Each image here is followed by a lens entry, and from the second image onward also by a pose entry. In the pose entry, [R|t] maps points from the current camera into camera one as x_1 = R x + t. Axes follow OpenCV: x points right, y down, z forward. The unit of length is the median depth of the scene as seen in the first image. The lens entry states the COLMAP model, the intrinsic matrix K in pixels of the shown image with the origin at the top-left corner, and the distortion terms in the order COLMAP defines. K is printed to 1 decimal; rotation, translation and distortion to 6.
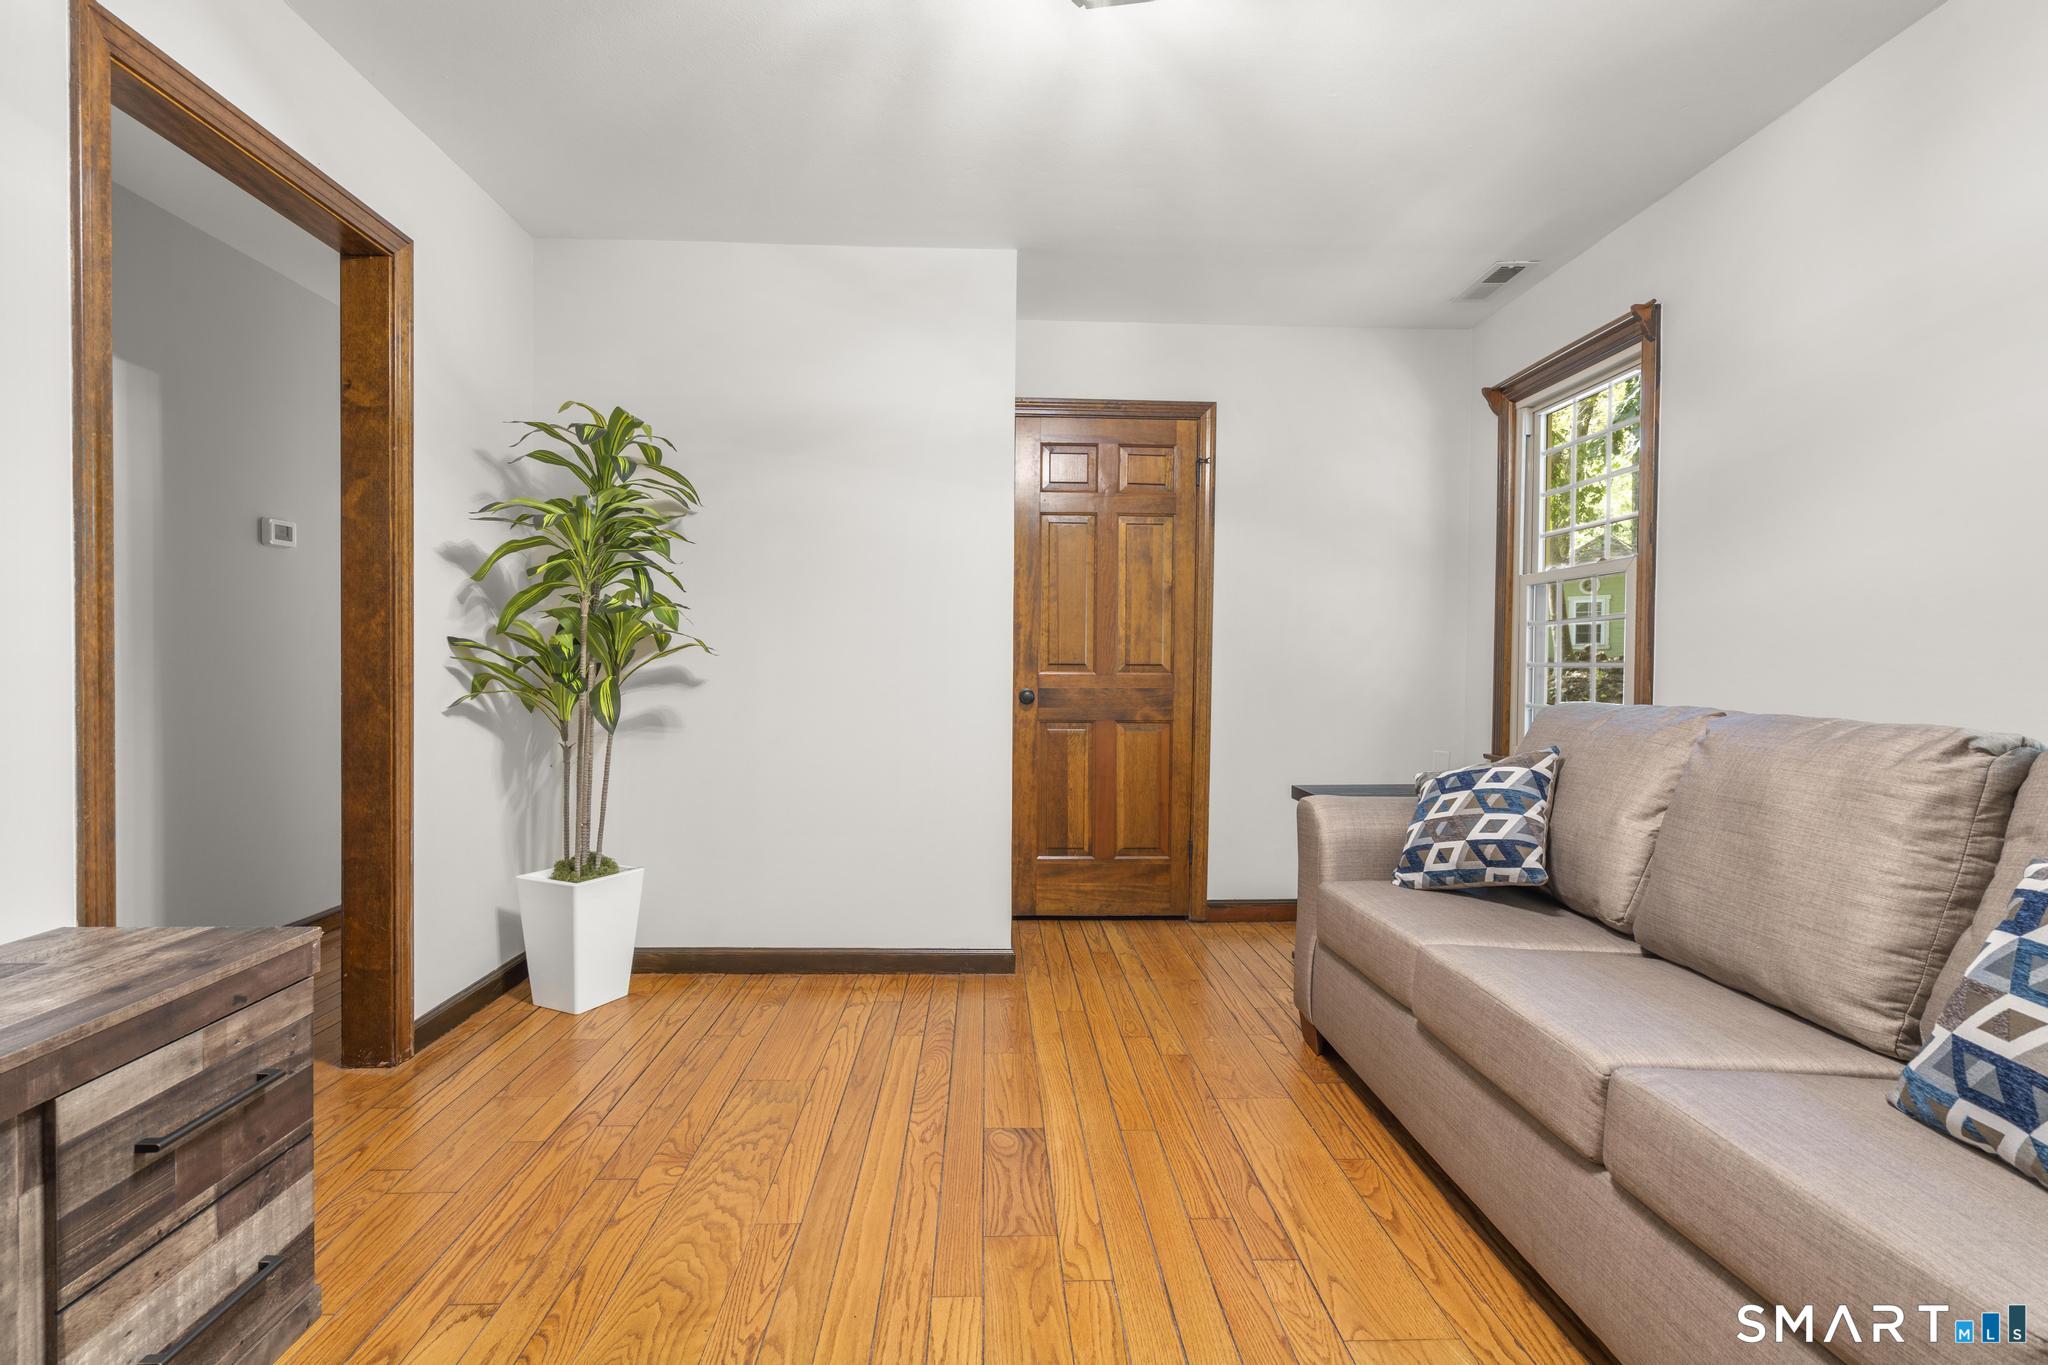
lens RADIAL K [[919.8, 0, 1017.0], [0, 919.8, 679.3], [0, 0, 1]] dist [-0.008521, 0.003030]
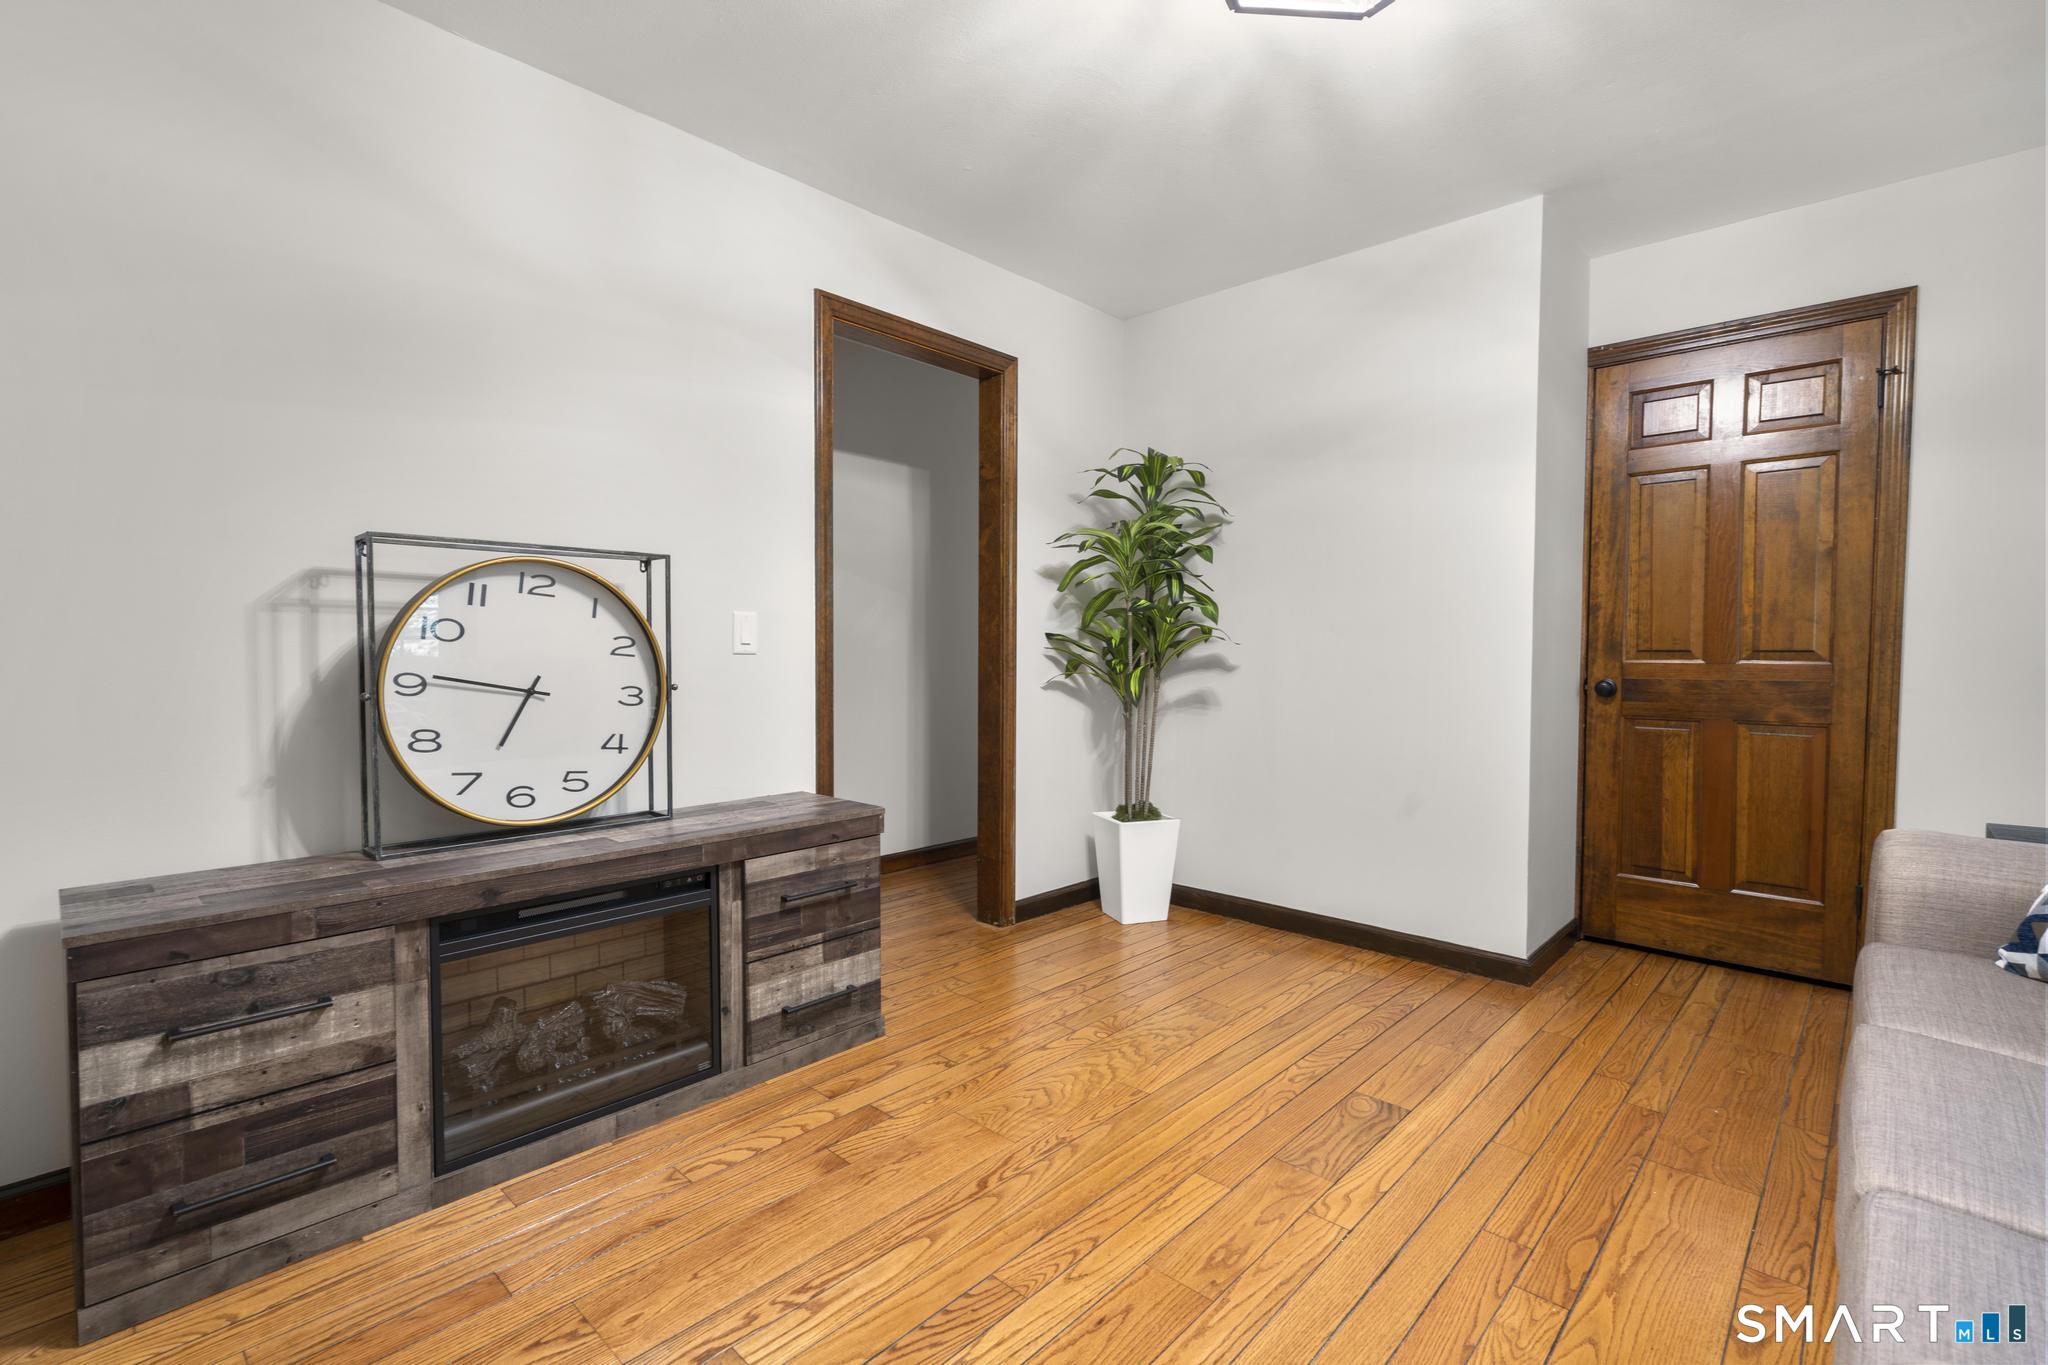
lens RADIAL K [[919.8, 0, 1019.6], [0, 919.8, 677.5], [0, 0, 1]] dist [-0.008521, 0.003030]
pose [[0.700143, 0.015564, -0.713833, 0.385234], [-0.008970, 0.999875, 0.013003, 0.003685], [0.713947, -0.002701, 0.700195, -0.008678]]
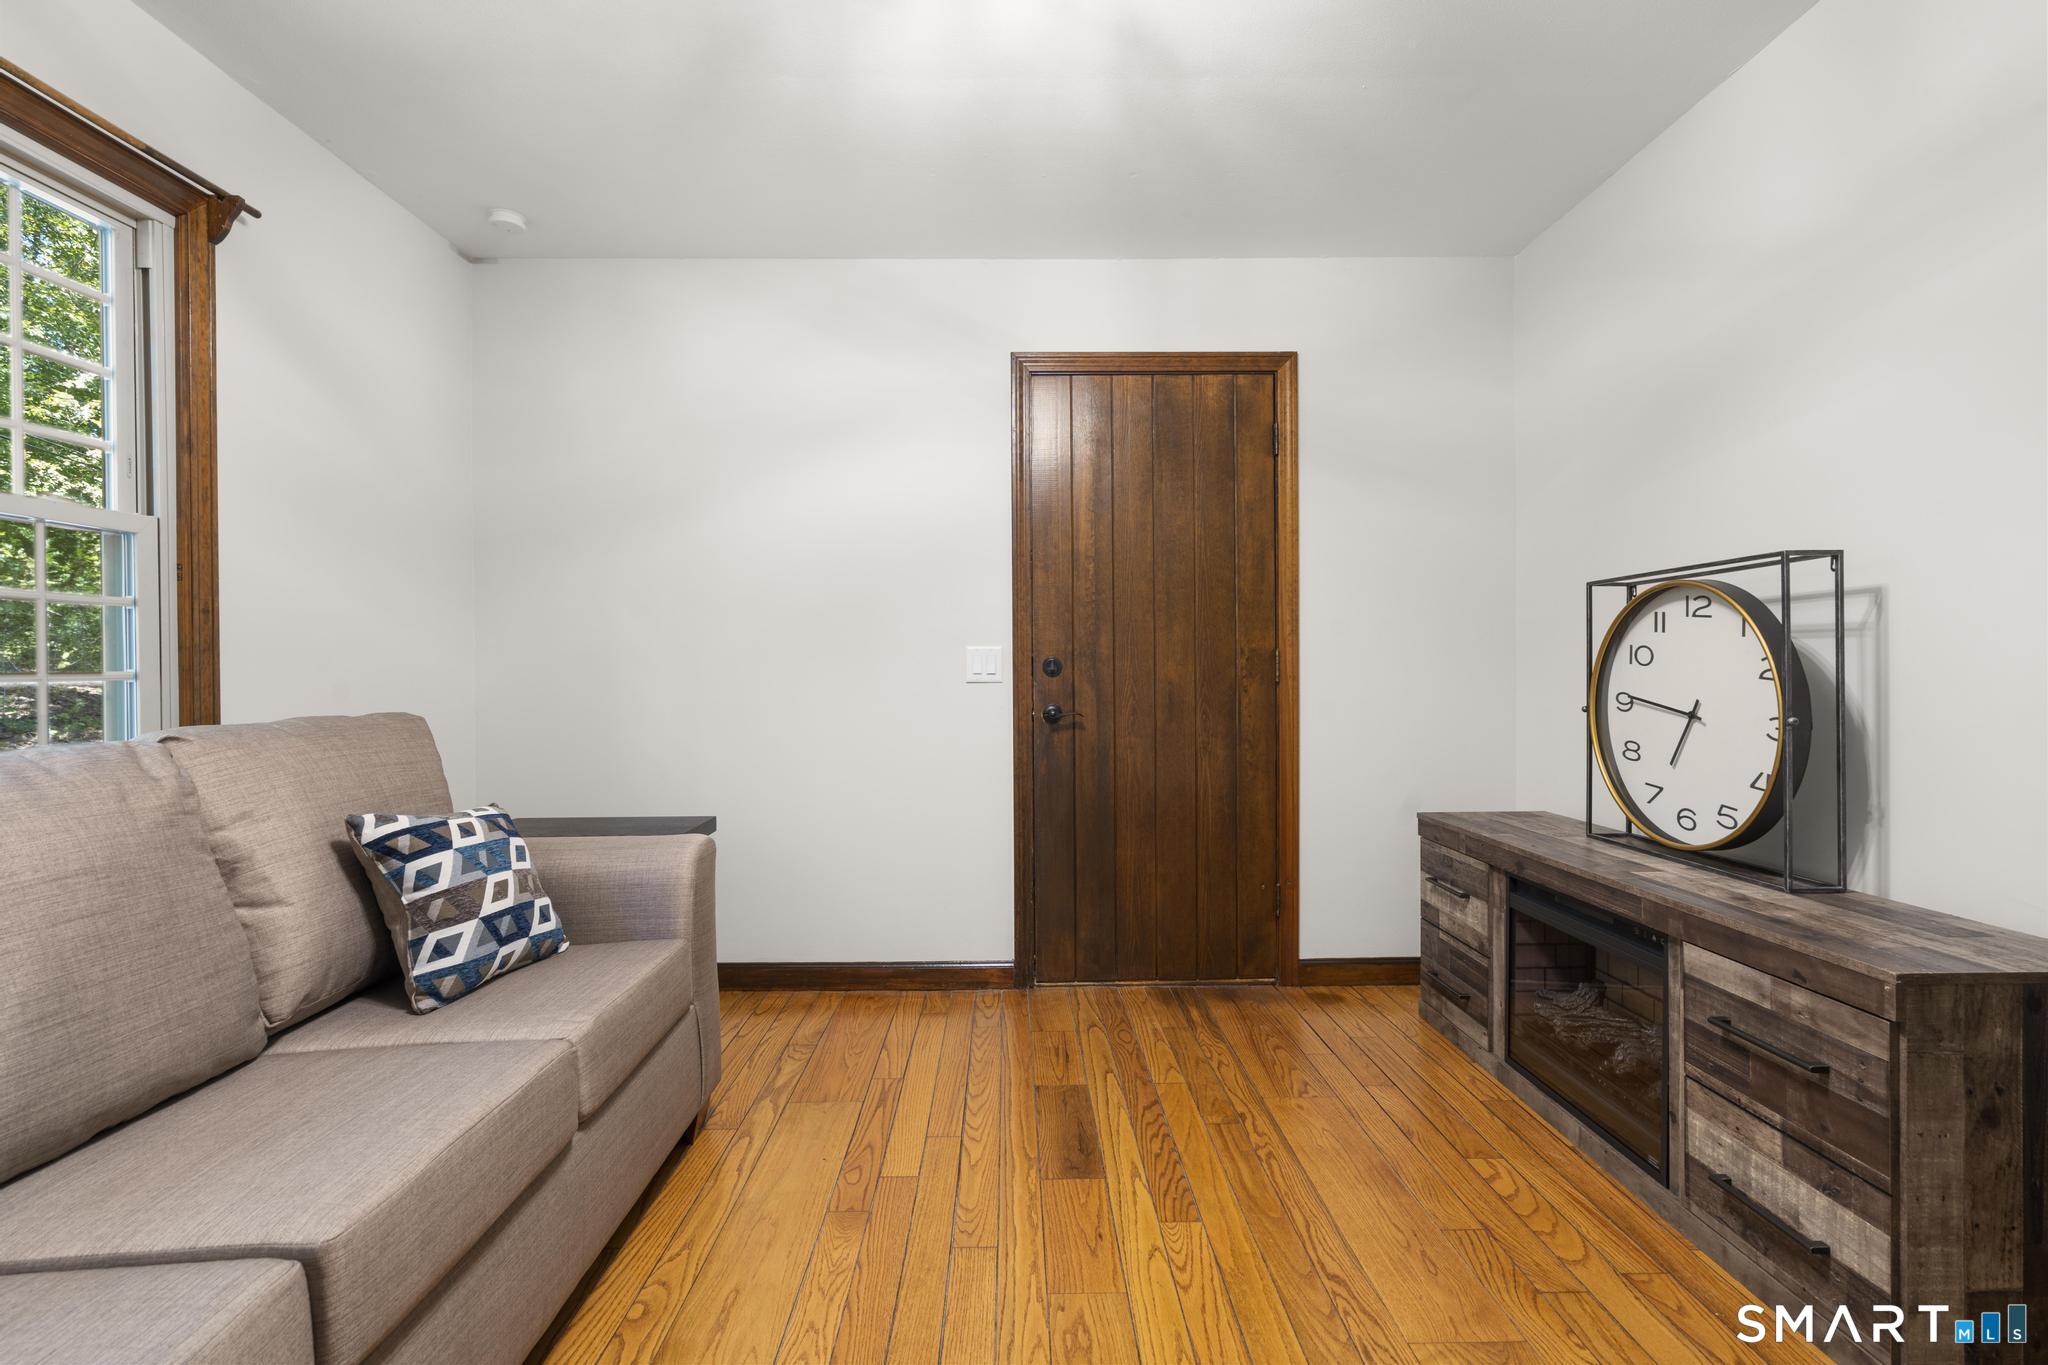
lens RADIAL K [[919.8, 0, 1018.8], [0, 919.8, 682.4], [0, 0, 1]] dist [-0.008521, 0.003030]
pose [[-0.999449, -0.001837, 0.033156, 0.037366], [-0.000937, 0.999631, 0.027146, -0.021357], [-0.033193, 0.027100, -0.999081, 1.170986]]
